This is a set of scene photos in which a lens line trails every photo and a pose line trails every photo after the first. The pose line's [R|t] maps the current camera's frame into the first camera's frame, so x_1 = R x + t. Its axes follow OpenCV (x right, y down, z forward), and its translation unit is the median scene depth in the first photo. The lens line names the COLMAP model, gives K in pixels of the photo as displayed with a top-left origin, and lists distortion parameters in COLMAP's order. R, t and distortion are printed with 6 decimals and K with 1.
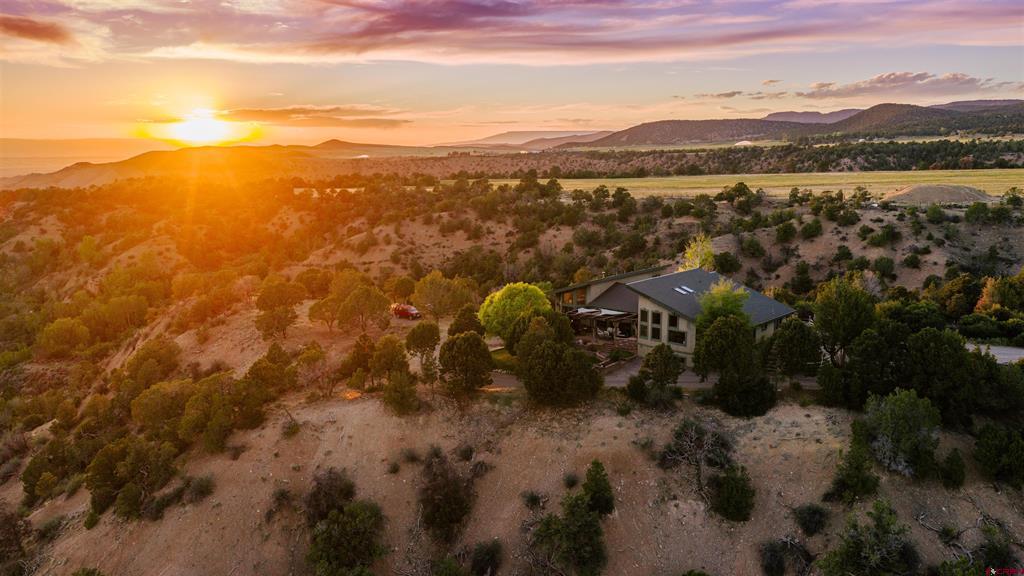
lens RADIAL K [[843.0, 0, 512.0], [0, 843.0, 288.4], [0, 0, 1]] dist [0.027081, -0.043431]
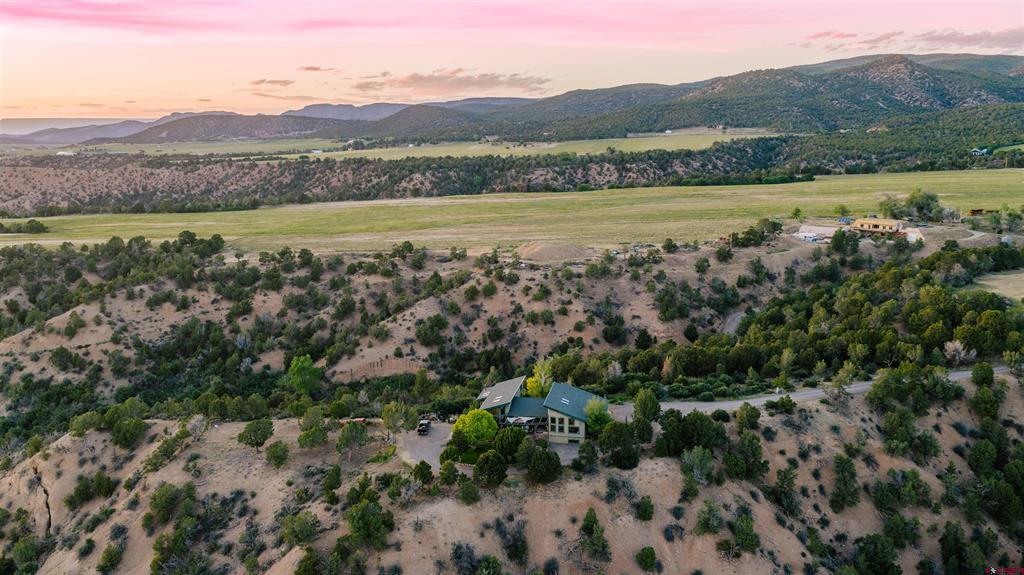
lens RADIAL K [[843.0, 0, 511.5], [0, 843.0, 286.5], [0, 0, 1]] dist [0.027081, -0.043431]
pose [[0.864610, -0.093033, 0.493755, -0.292660], [0.088349, 0.995547, 0.032873, -0.118953], [-0.494615, 0.015200, 0.868979, -0.203556]]
